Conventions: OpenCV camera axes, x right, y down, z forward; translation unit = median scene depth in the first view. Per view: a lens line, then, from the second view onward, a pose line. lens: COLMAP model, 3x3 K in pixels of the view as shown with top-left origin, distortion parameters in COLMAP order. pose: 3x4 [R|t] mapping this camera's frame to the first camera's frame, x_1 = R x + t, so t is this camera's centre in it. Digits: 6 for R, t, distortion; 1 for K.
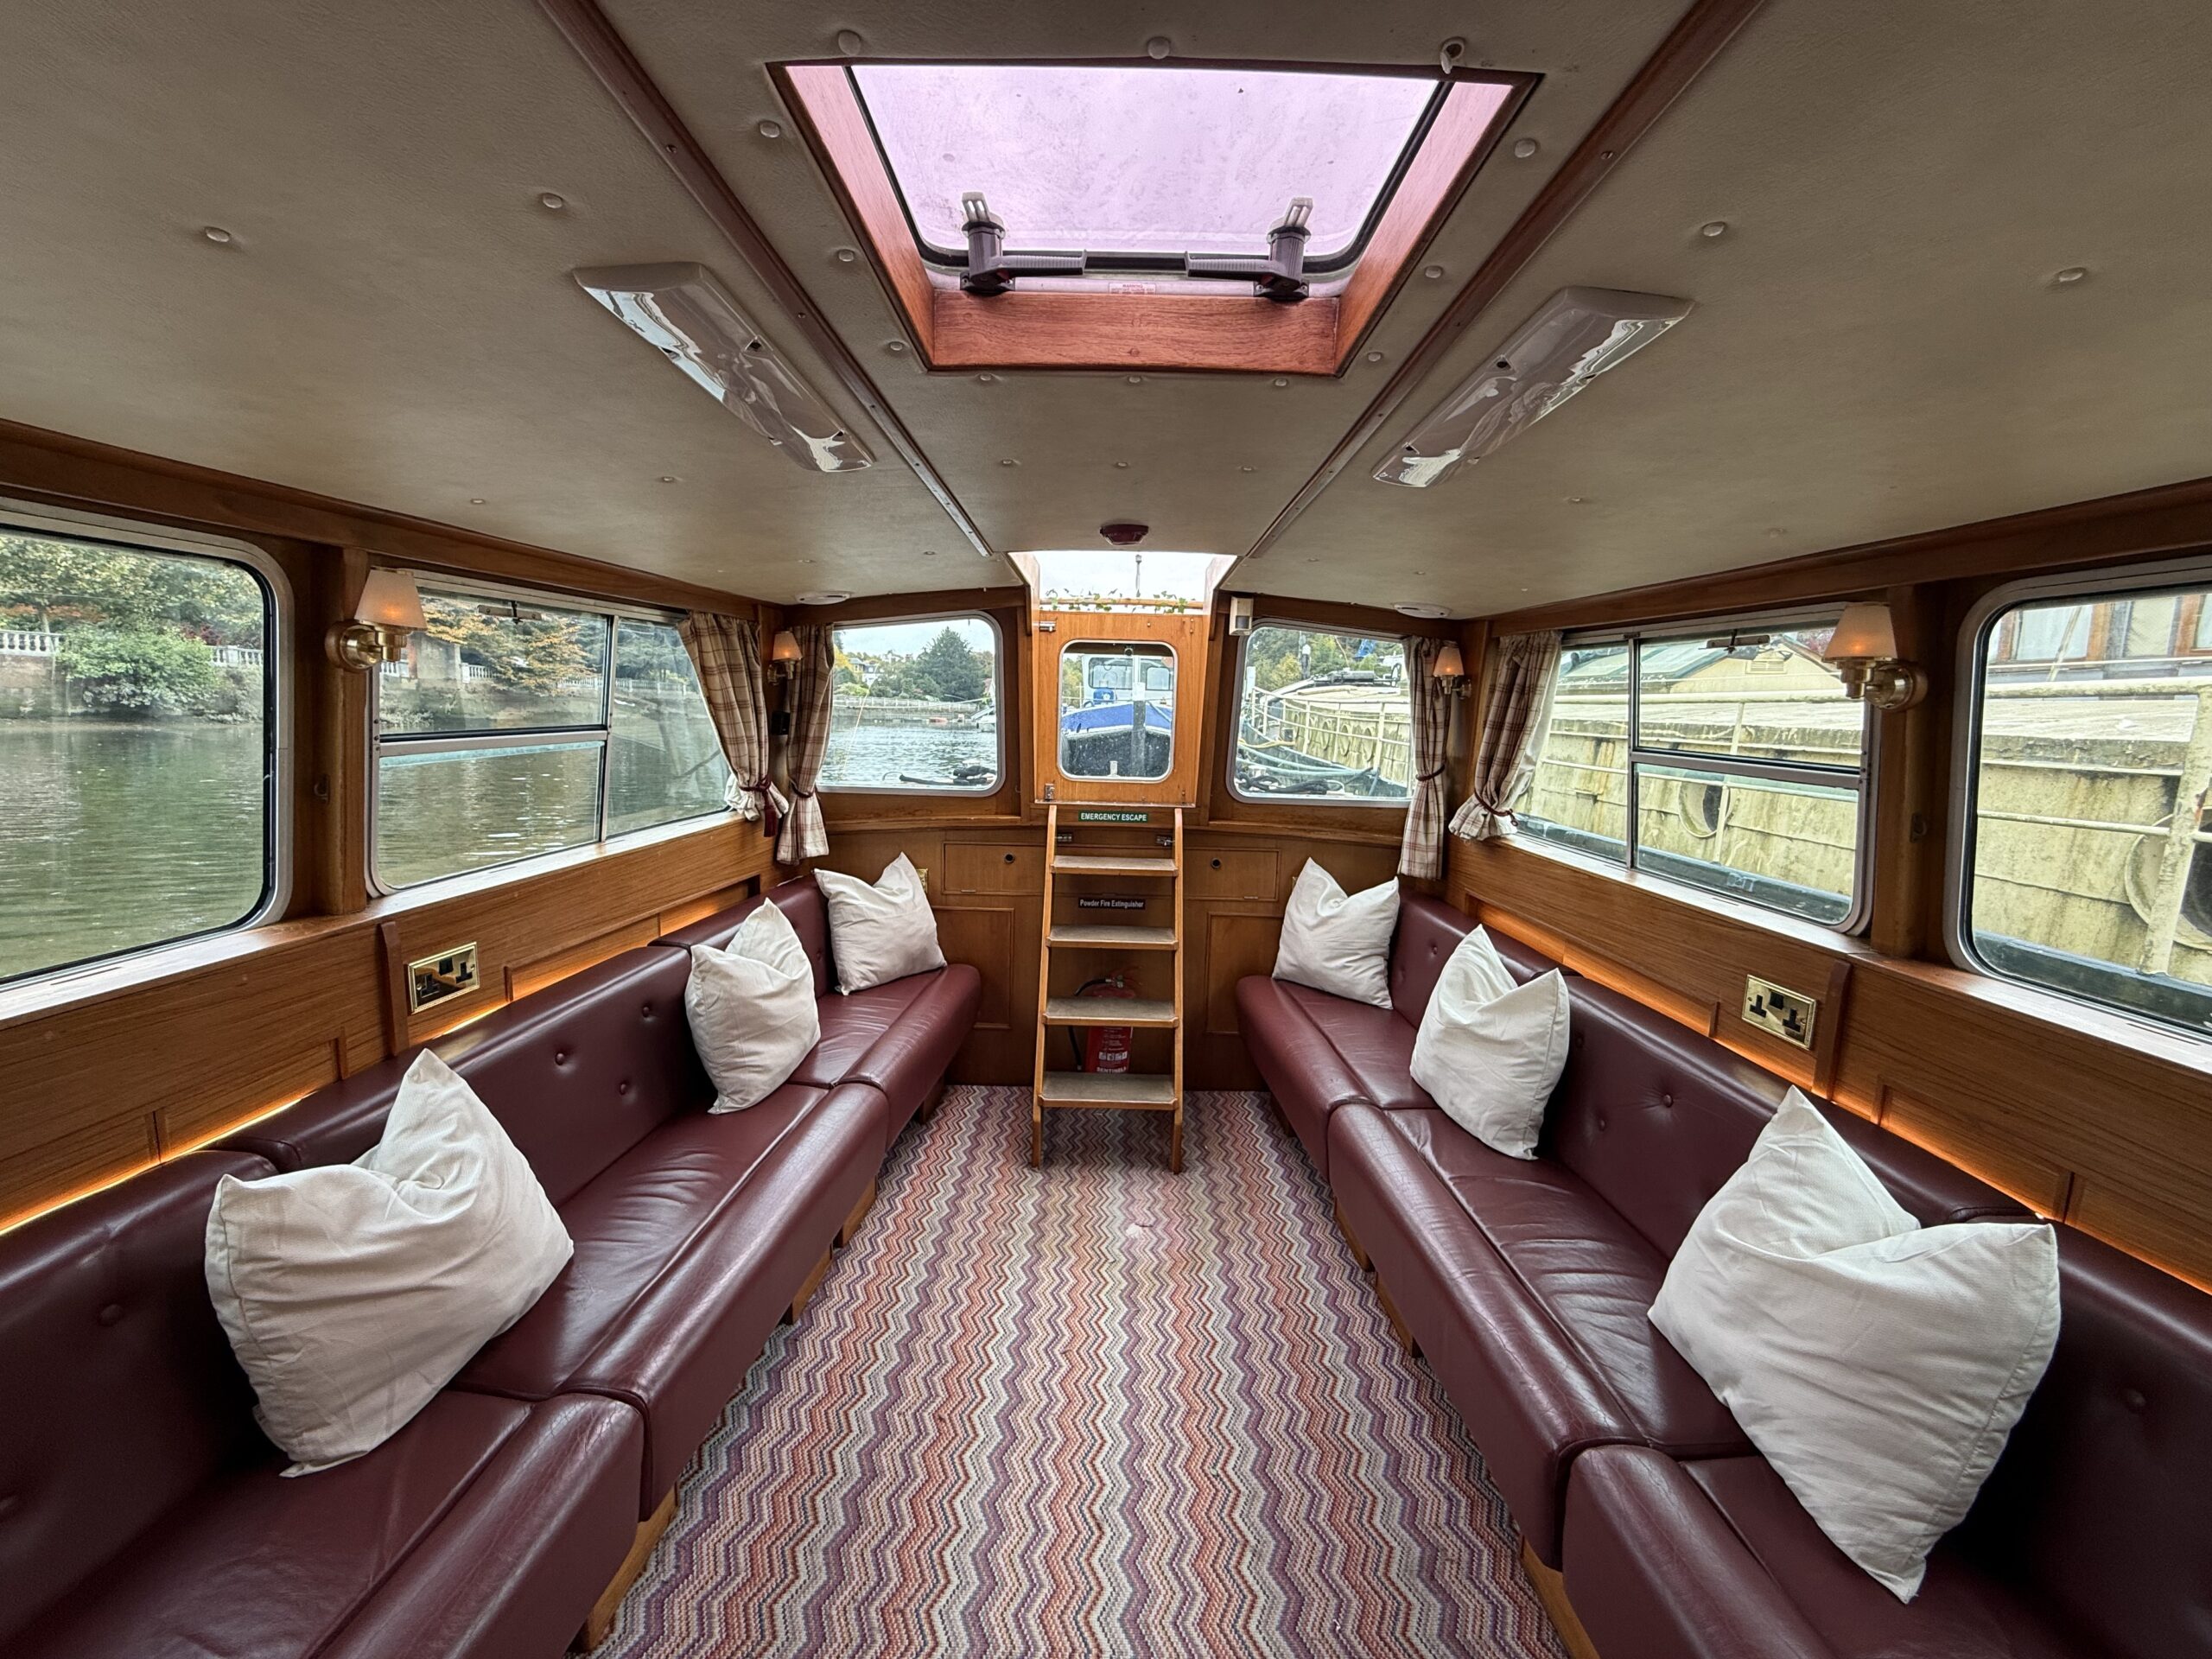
lens RADIAL K [[862.5, 0, 1106.0], [0, 862.5, 829.5], [0, 0, 1]] dist [-0.004177, -0.000544]
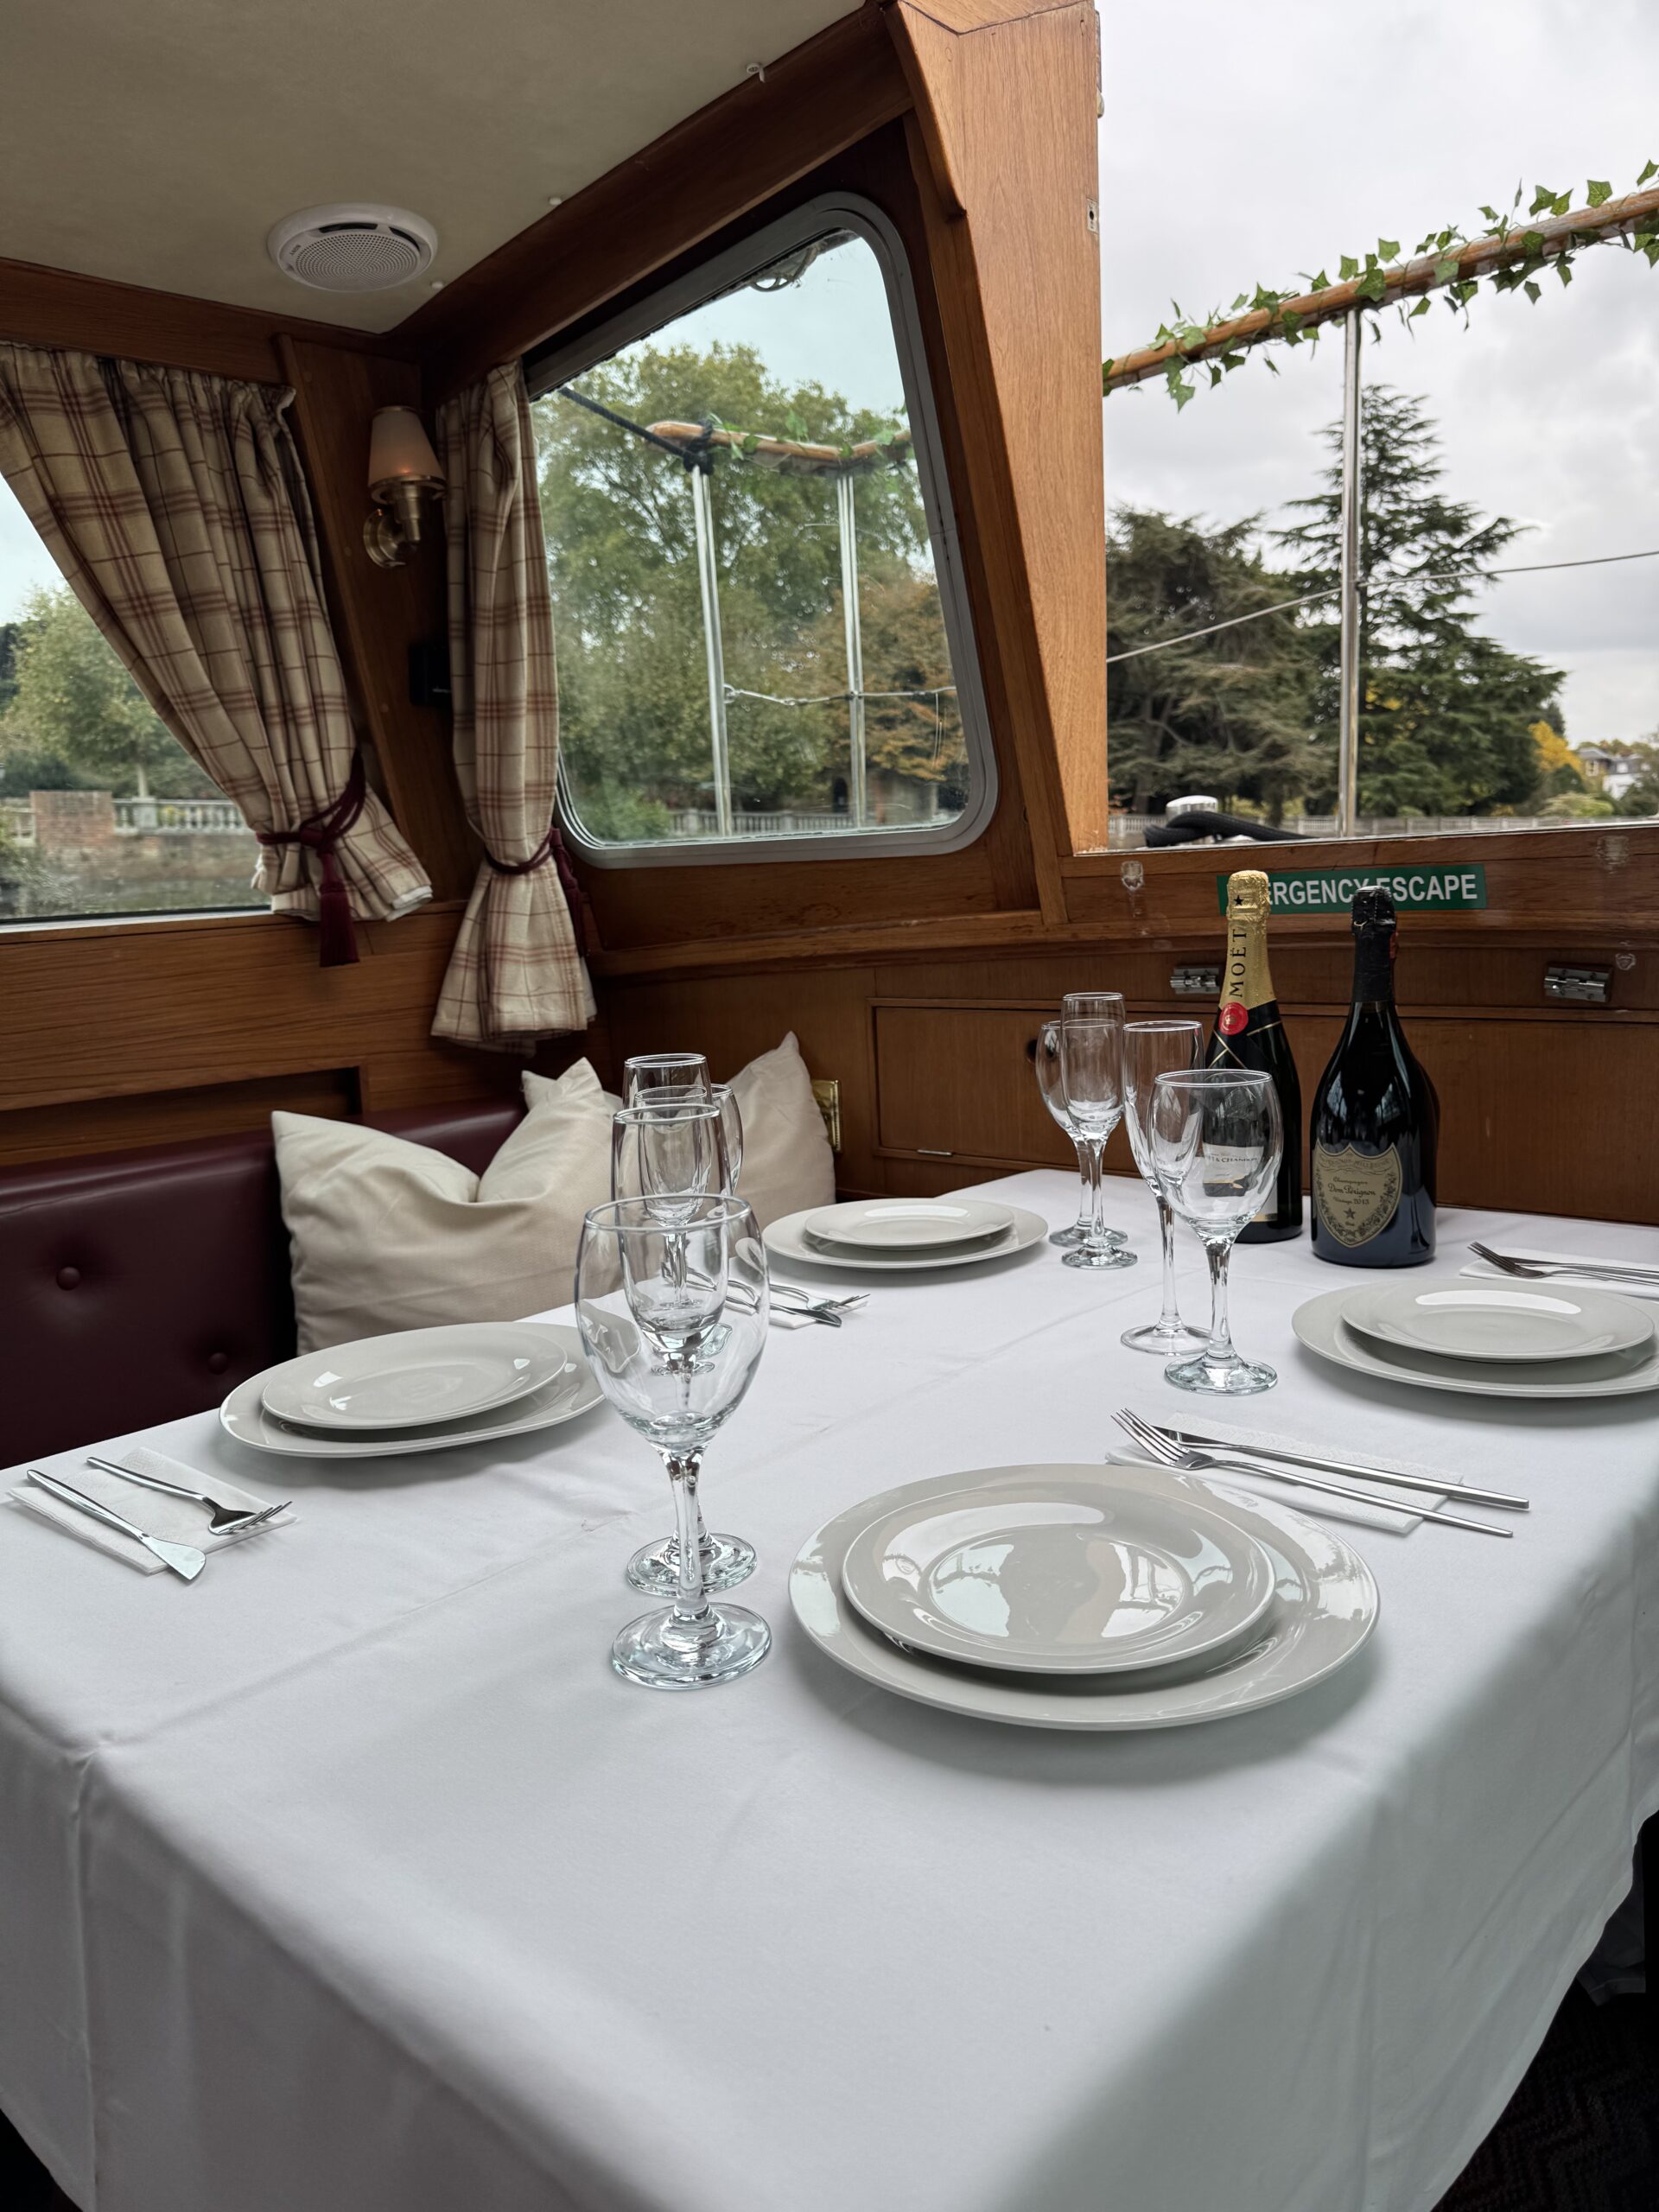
lens RADIAL K [[1568.2, 0, 829.5], [0, 1568.2, 1106.0], [0, 0, 1]] dist [0.063414, -0.088699]
pose [[0.747053, 0.049468, -0.662922, 0.309737], [-0.038255, 0.998774, 0.031420, 0.052233], [0.663663, 0.001887, 0.748029, 0.818802]]
